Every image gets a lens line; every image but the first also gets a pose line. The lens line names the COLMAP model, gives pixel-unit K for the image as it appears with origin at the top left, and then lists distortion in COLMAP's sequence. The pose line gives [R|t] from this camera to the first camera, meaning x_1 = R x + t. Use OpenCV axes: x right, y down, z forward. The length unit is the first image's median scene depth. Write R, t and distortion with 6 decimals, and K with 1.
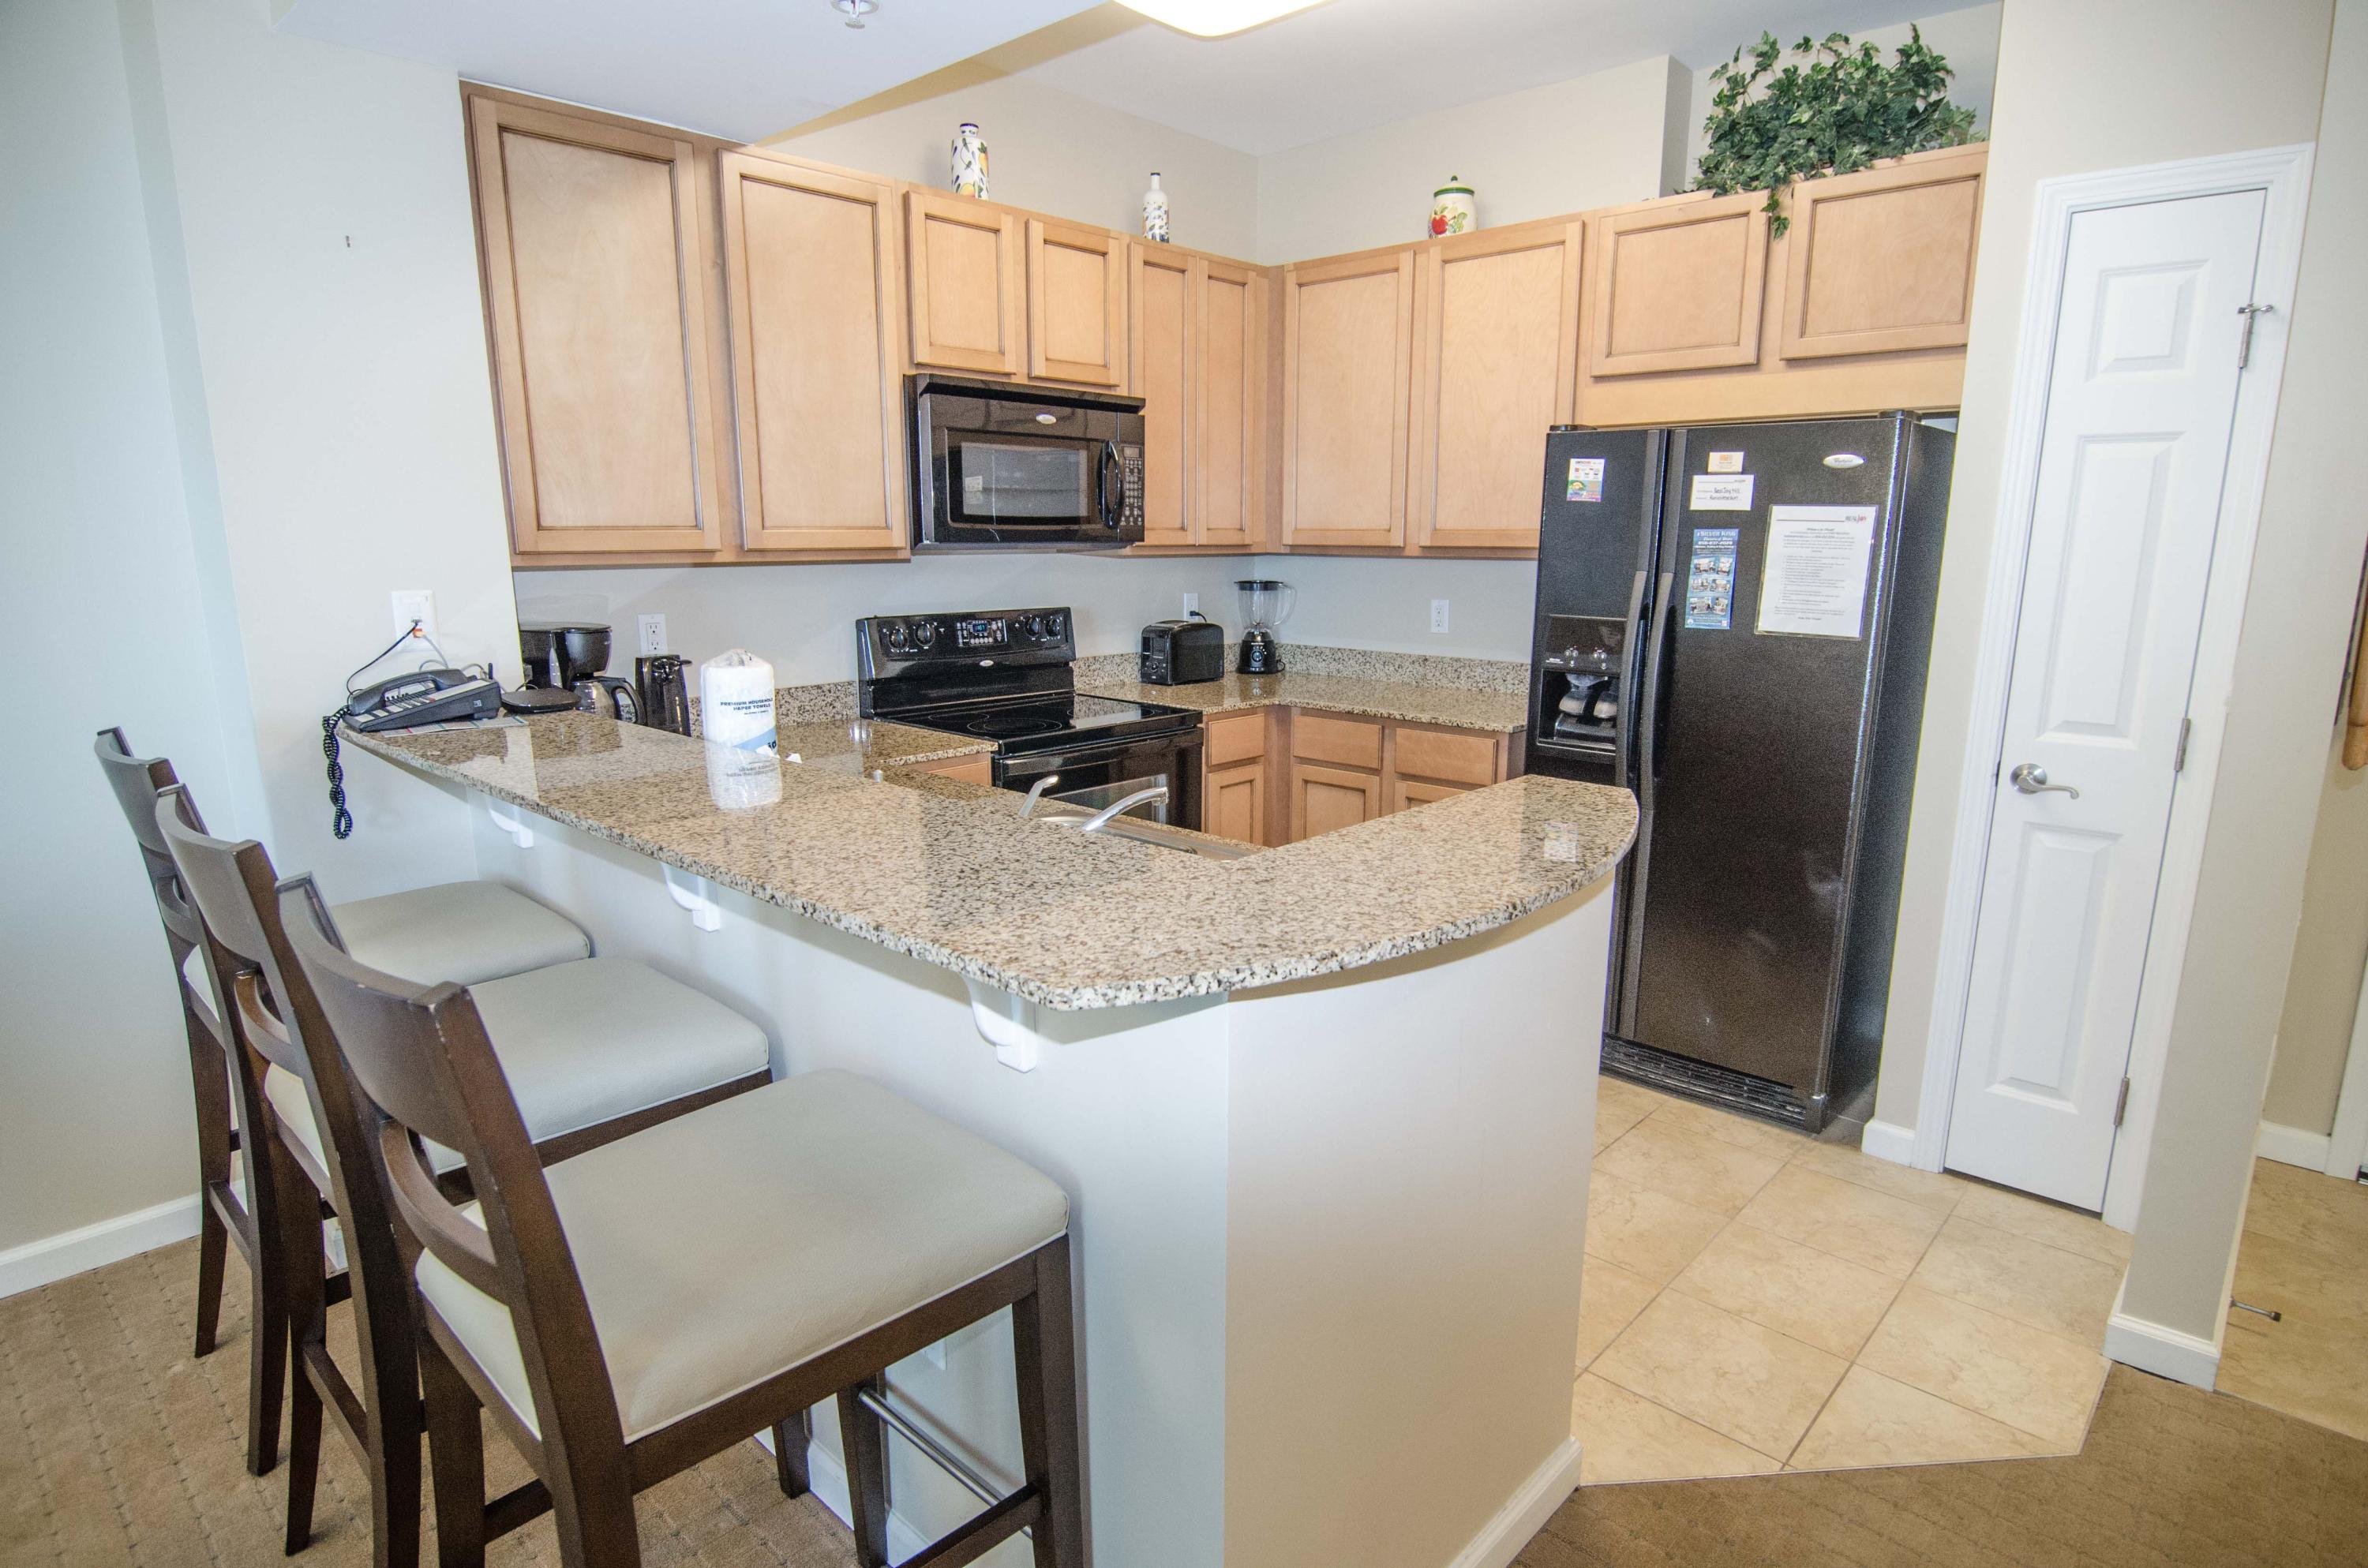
lens RADIAL K [[1262.3, 0, 1181.6], [0, 1262.3, 793.3], [0, 0, 1]] dist [-0.000085, -0.016329]
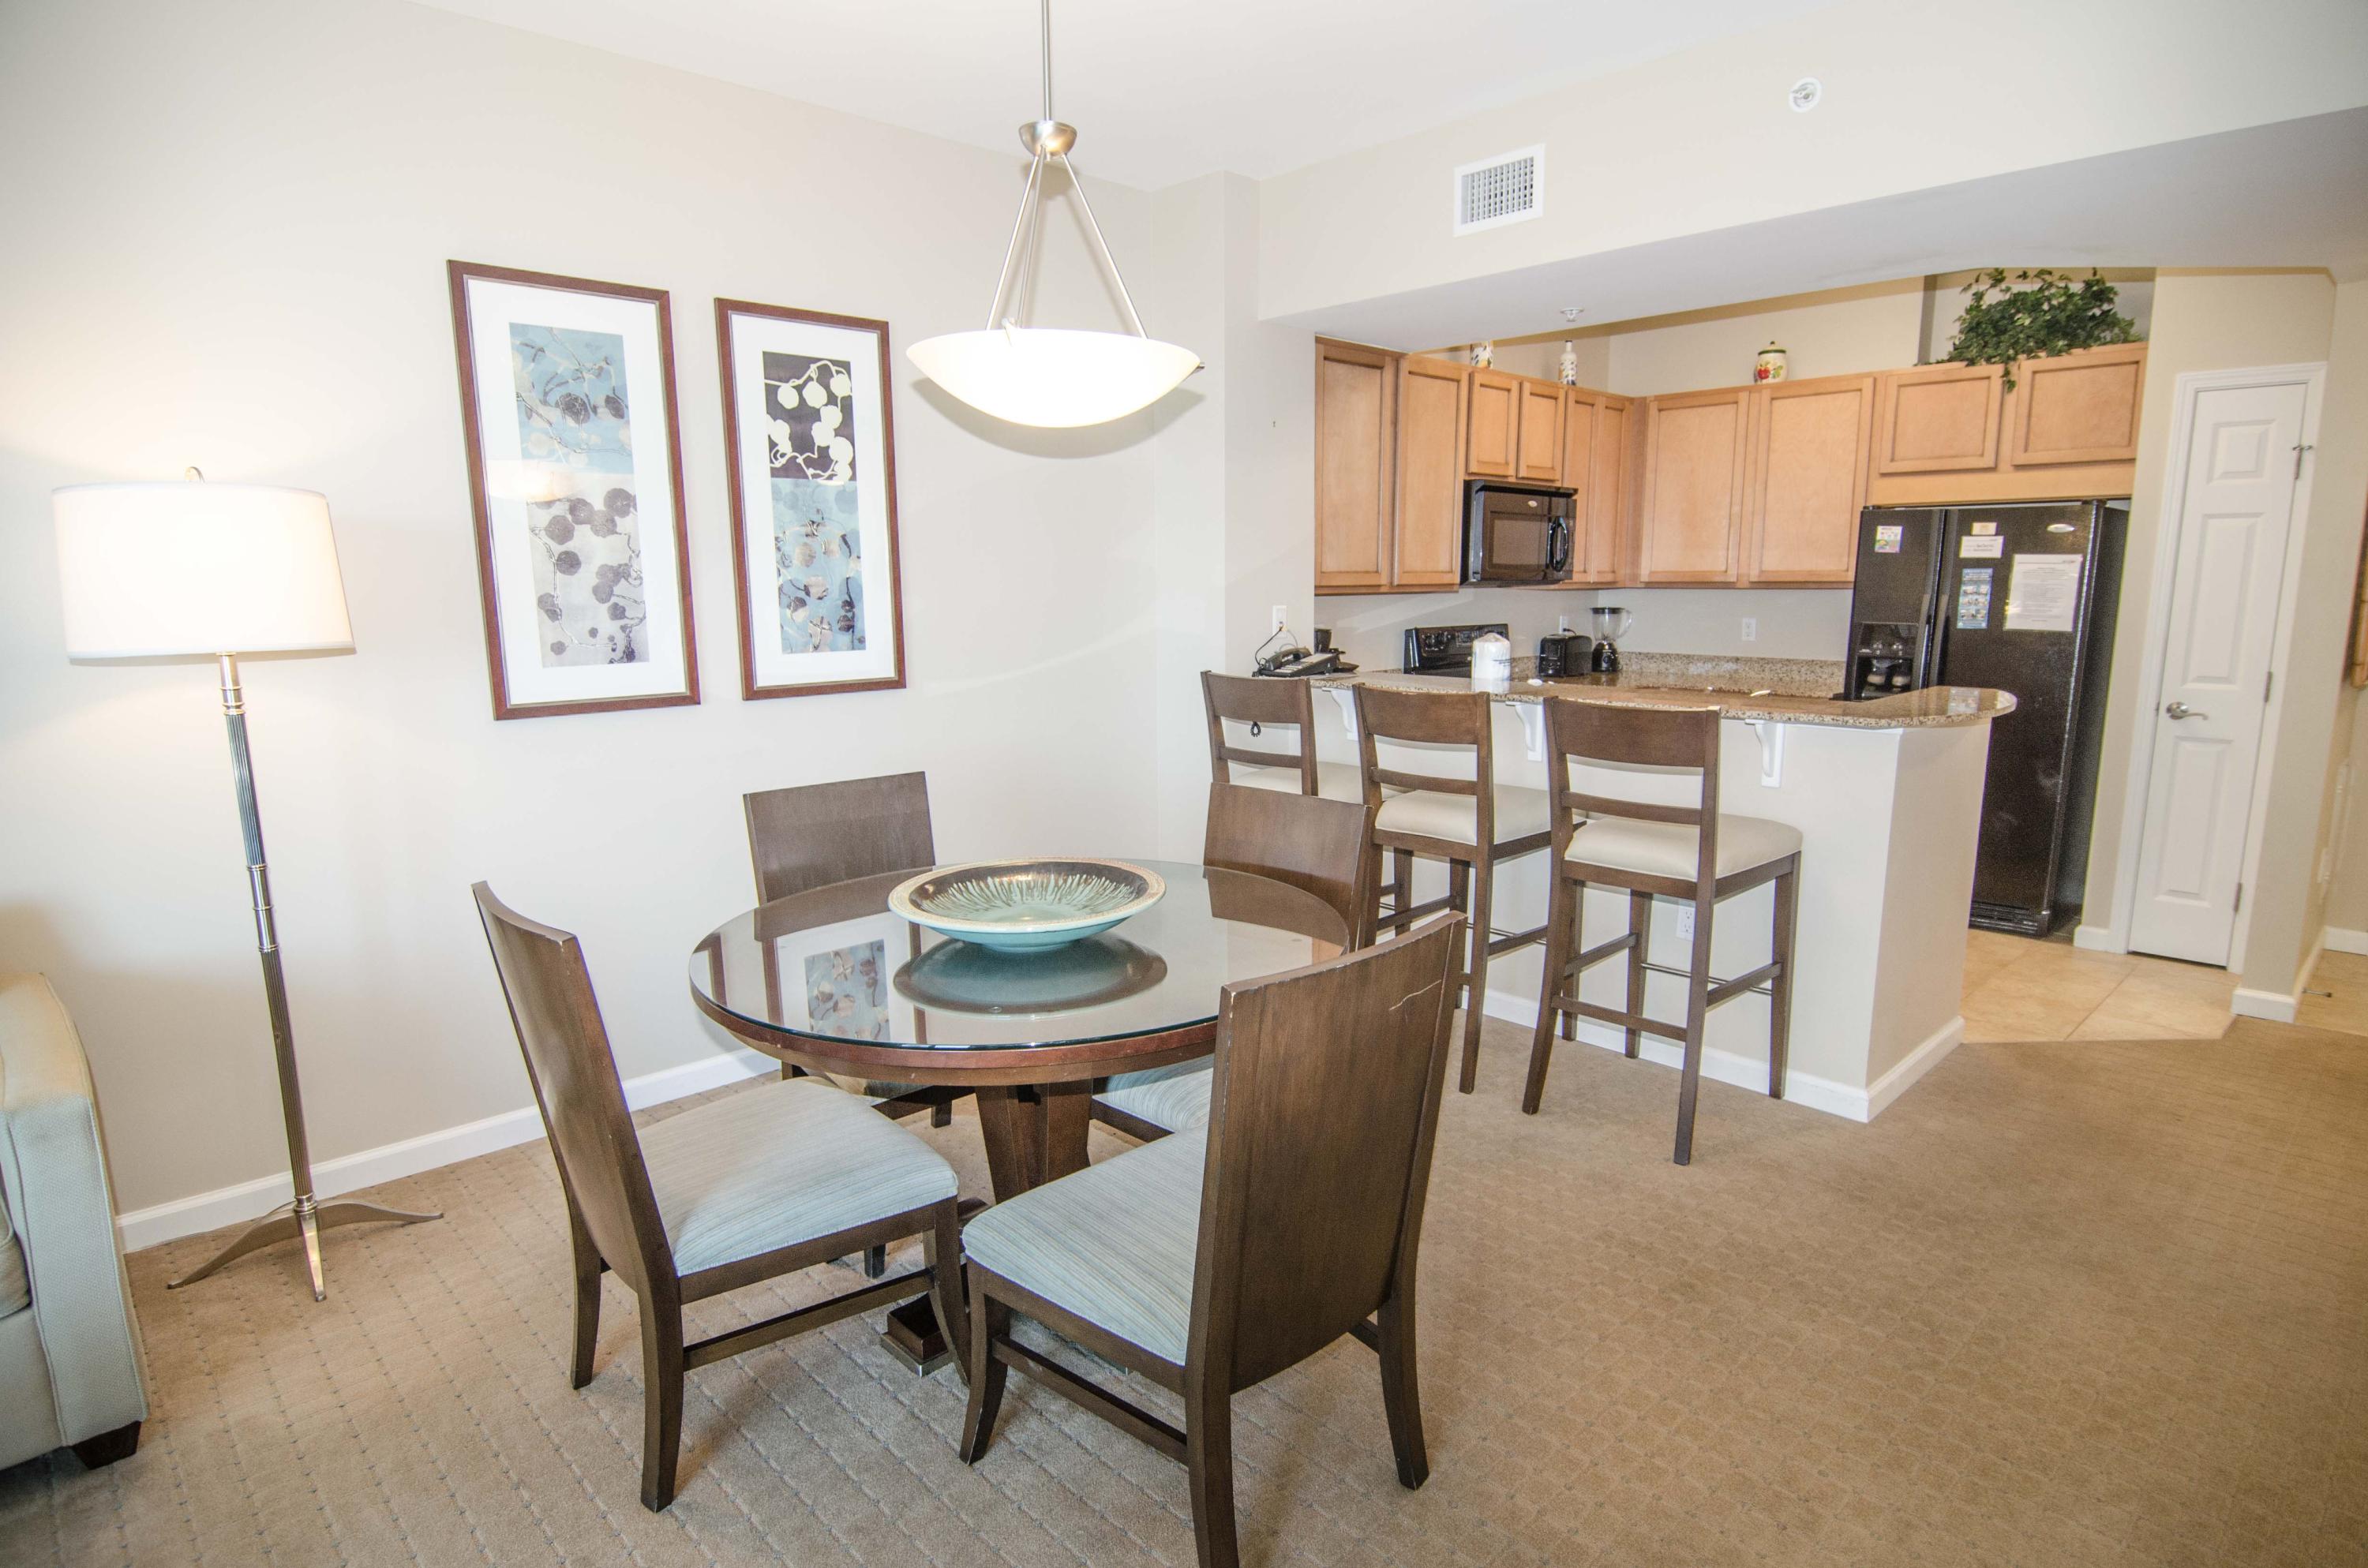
lens RADIAL K [[1260.0, 0, 1180.9], [0, 1260.0, 805.2], [0, 0, 1]] dist [-0.002170, -0.014269]
pose [[0.998707, -0.000620, -0.050836, -0.533193], [-0.000716, 0.999655, -0.026250, 0.144650], [0.050835, 0.026253, 0.998362, -0.688237]]
